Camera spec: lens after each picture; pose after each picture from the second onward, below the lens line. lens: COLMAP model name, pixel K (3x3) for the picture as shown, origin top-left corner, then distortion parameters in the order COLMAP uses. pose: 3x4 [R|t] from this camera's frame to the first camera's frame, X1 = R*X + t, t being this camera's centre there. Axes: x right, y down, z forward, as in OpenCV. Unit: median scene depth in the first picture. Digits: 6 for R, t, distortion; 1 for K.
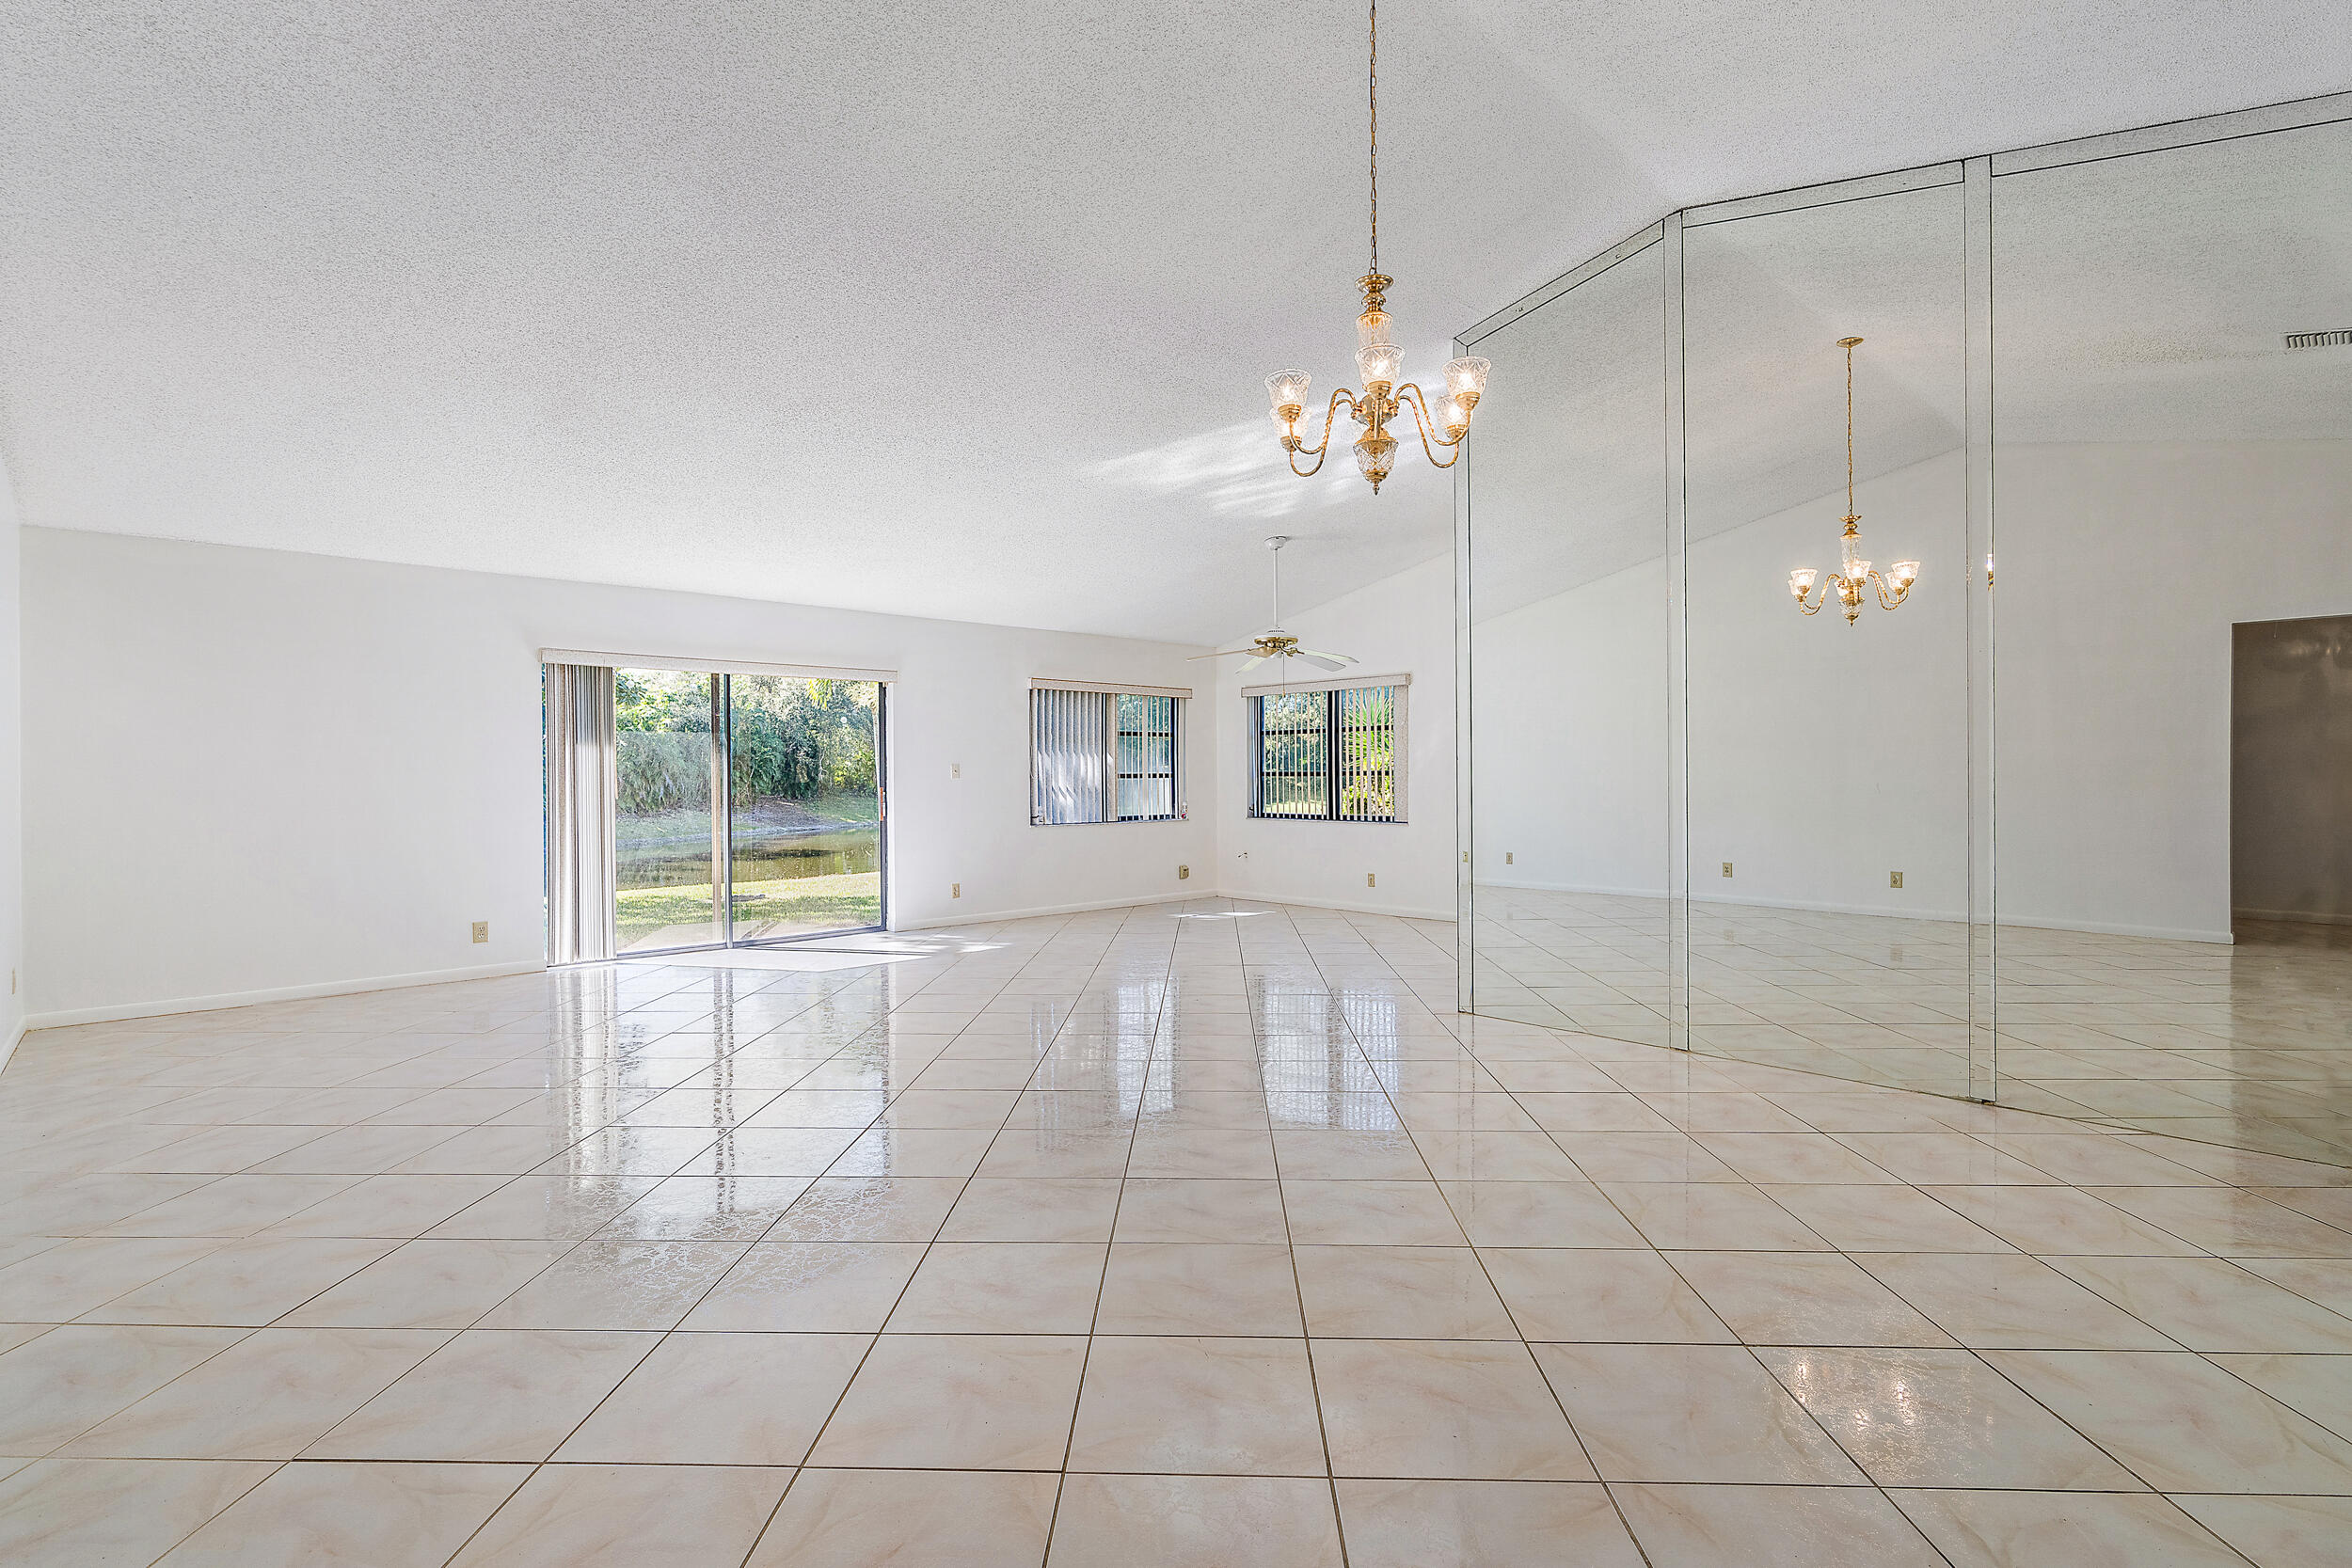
lens RADIAL K [[1071.0, 0, 1168.2], [0, 1071.0, 772.2], [0, 0, 1]] dist [-0.008907, 0.002395]
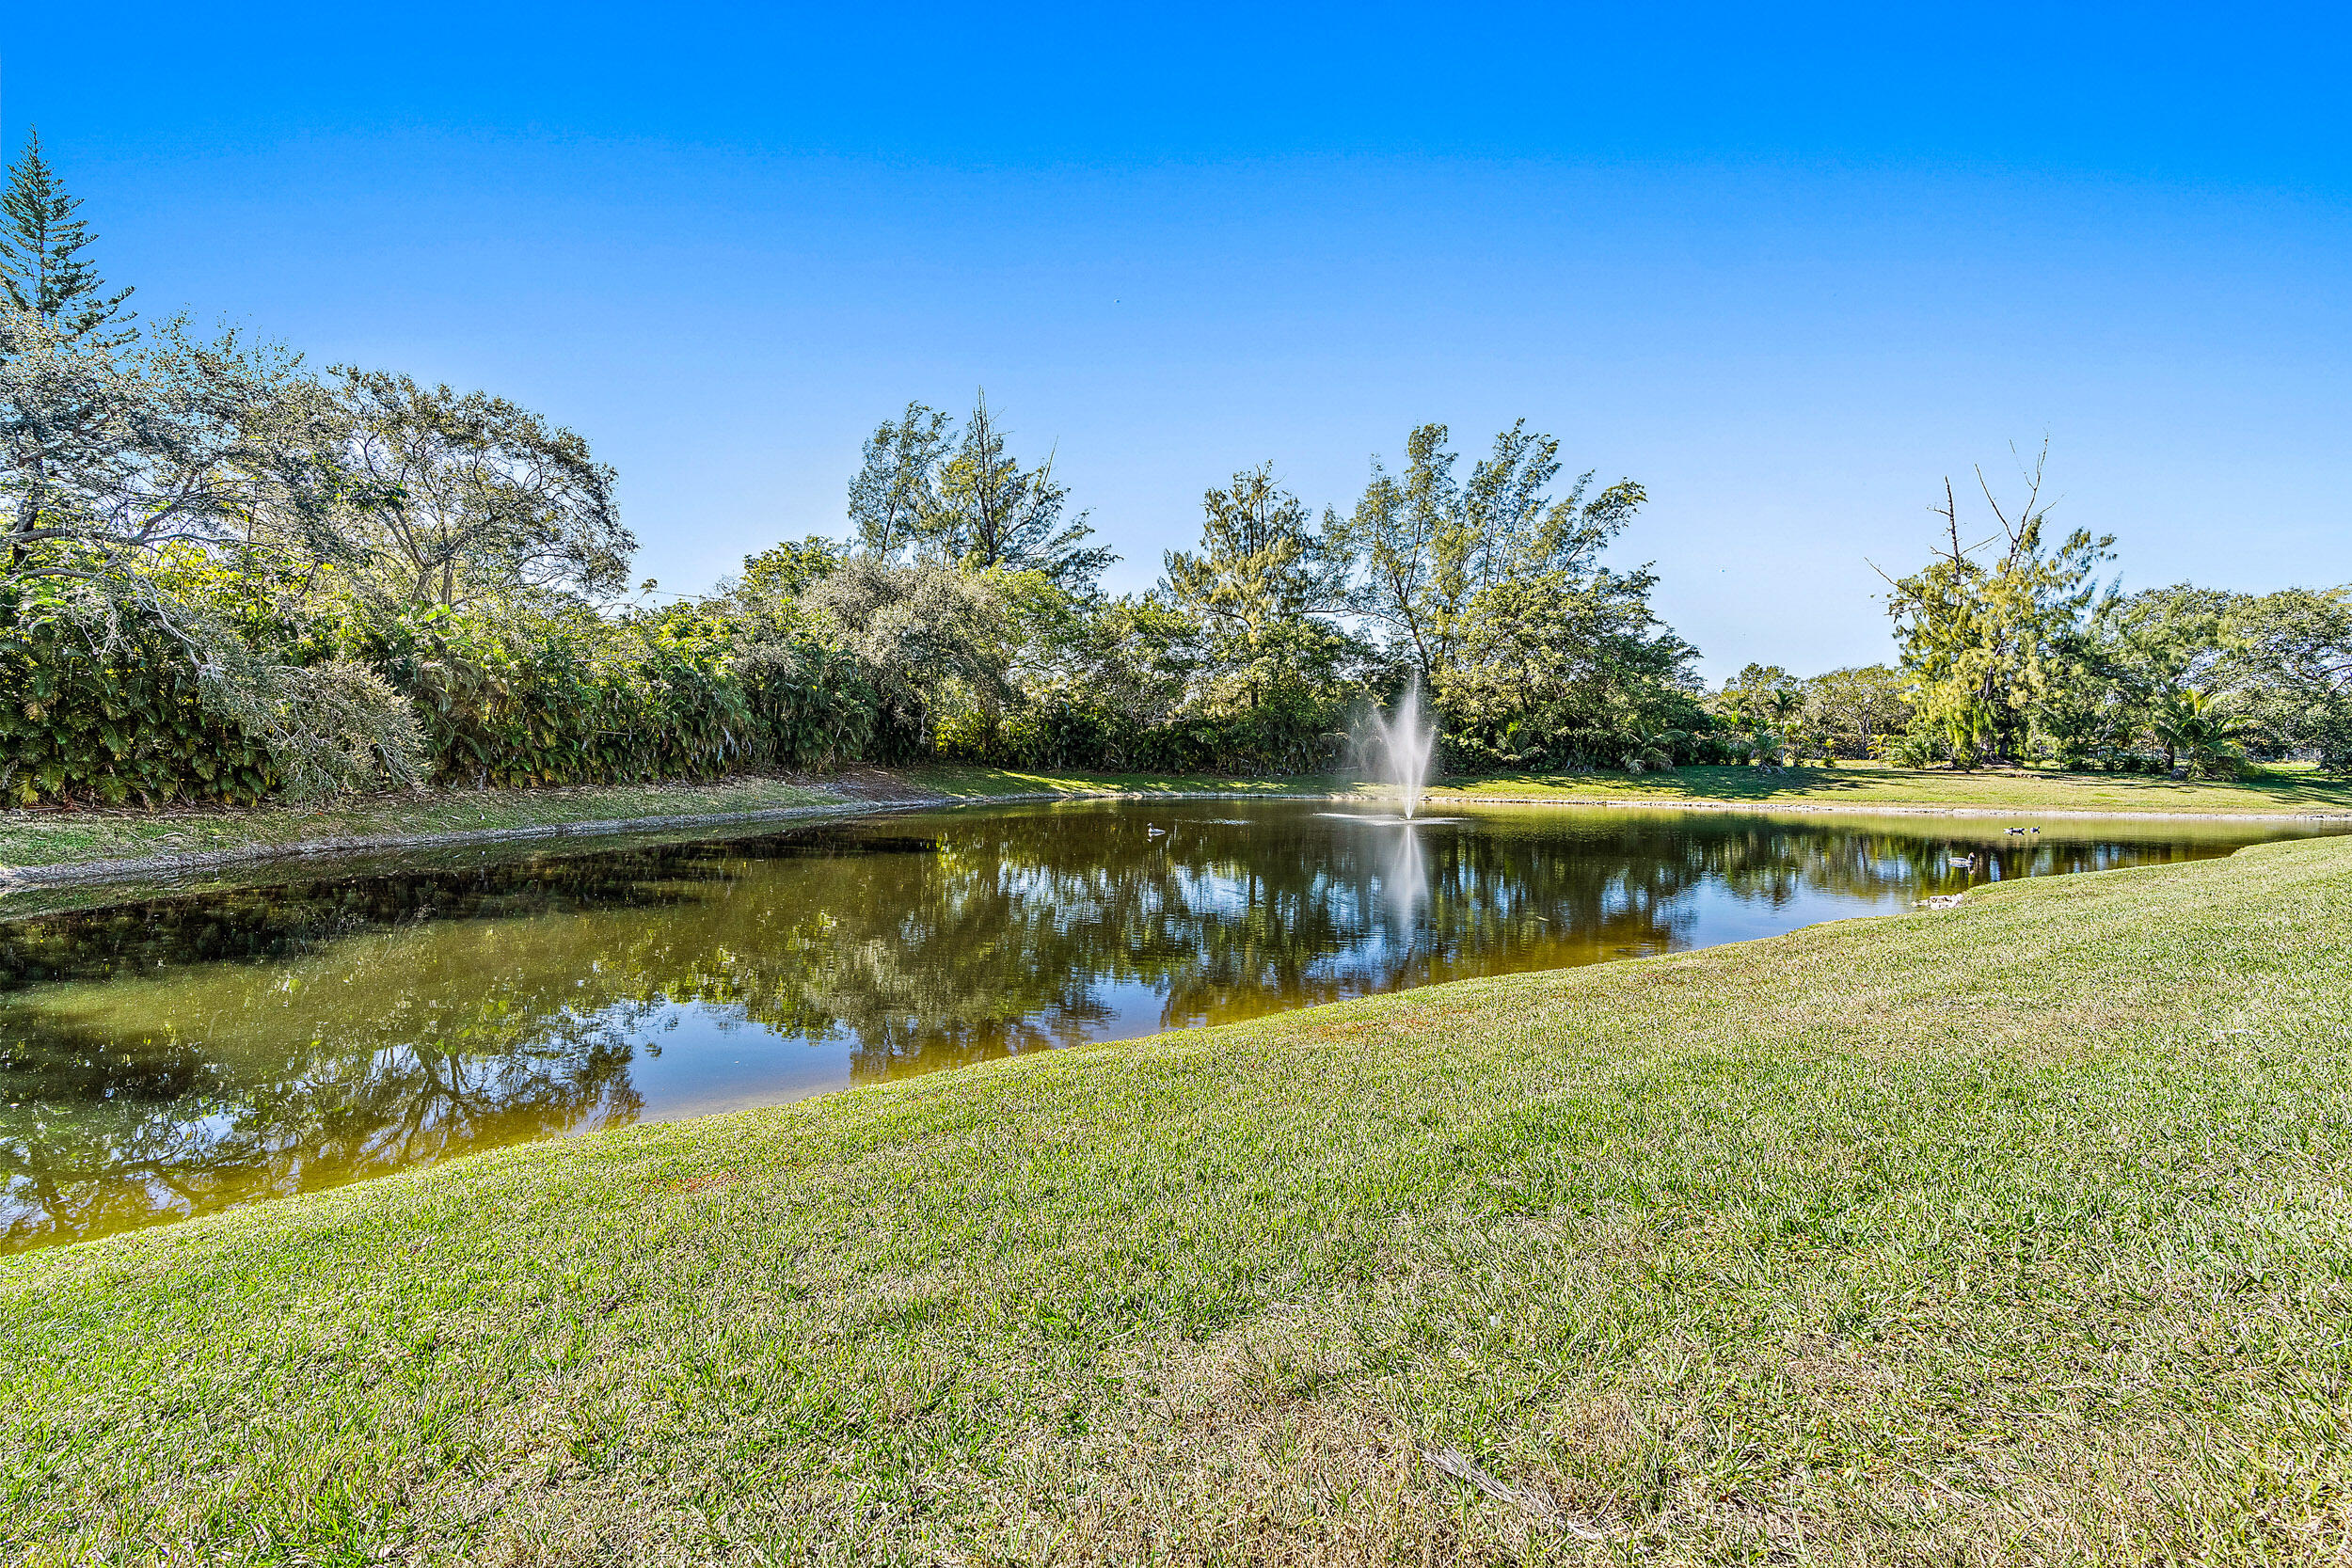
lens RADIAL K [[1071.0, 0, 1164.1], [0, 1071.0, 782.9], [0, 0, 1]] dist [-0.008907, 0.002395]
pose [[0.996657, 0.019972, -0.079216, -0.846643], [-0.017459, 0.999326, 0.032287, 0.081680], [0.079807, -0.030796, 0.996334, 2.272279]]
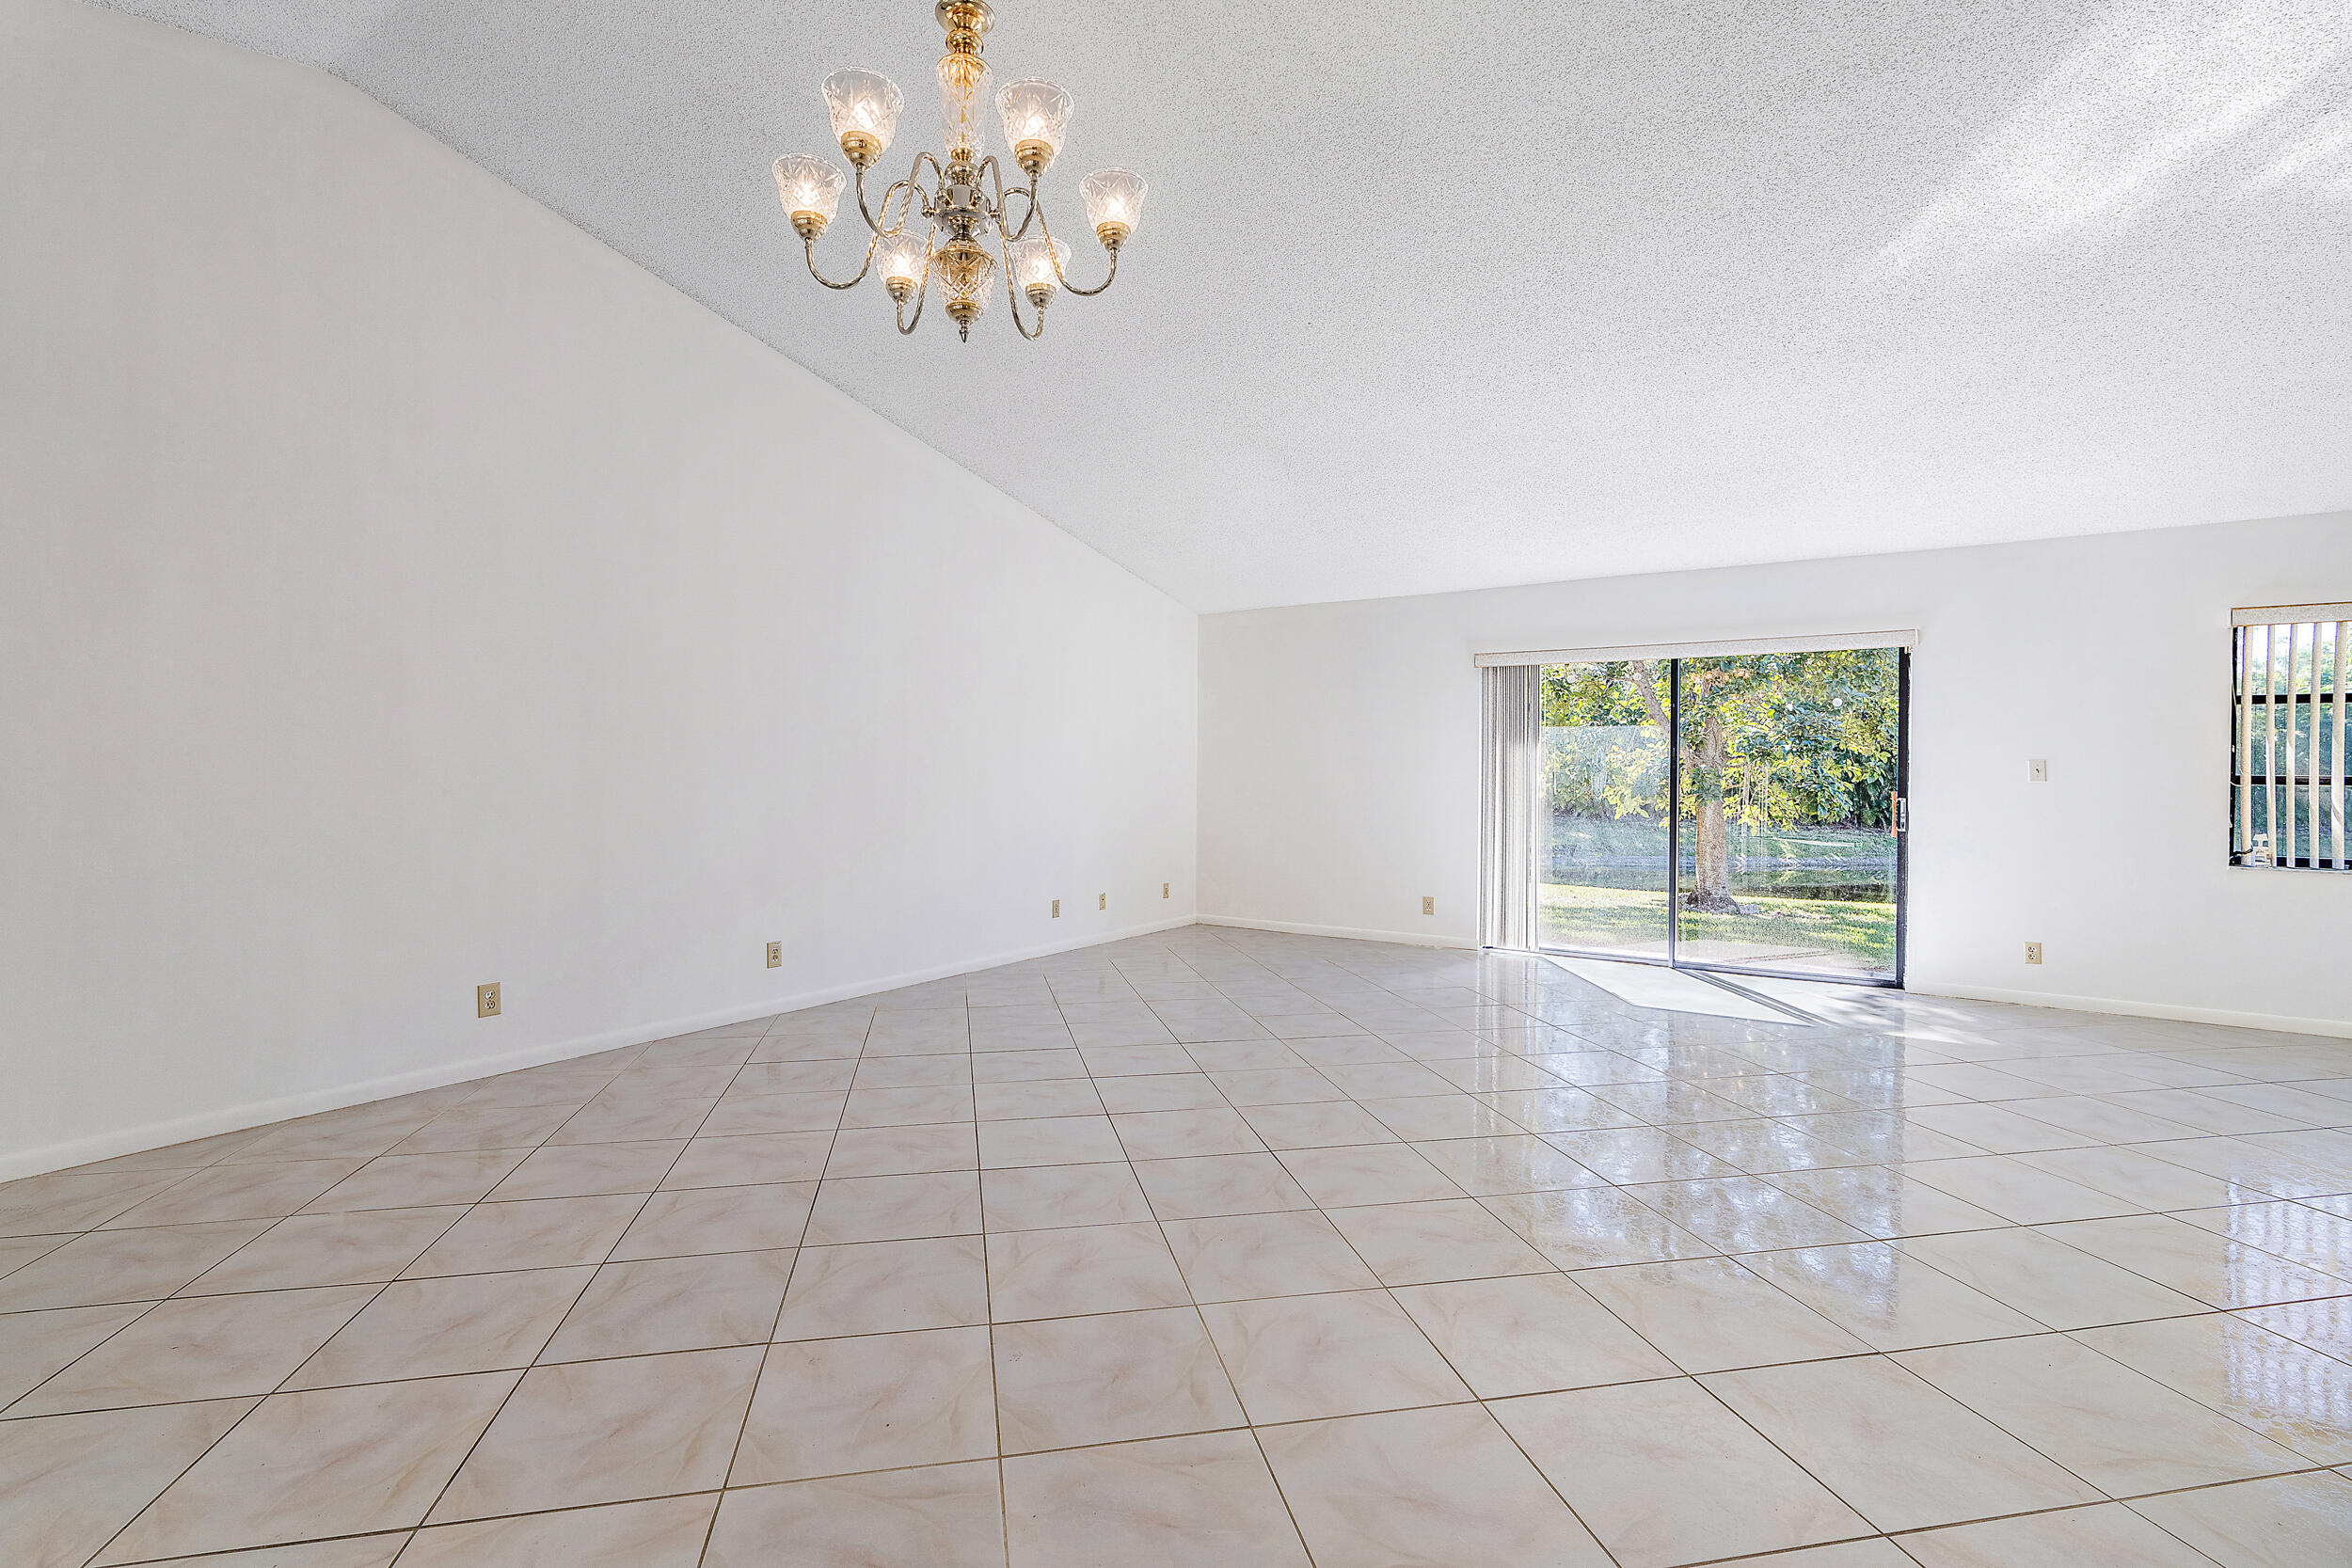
lens RADIAL K [[1071.0, 0, 1171.4], [0, 1071.0, 778.2], [0, 0, 1]] dist [-0.008907, 0.002395]
pose [[0.249548, 0.017366, -0.968207, 0.267501], [-0.004569, 0.999849, 0.016756, -0.004394], [0.968352, 0.000243, 0.249590, 0.295299]]
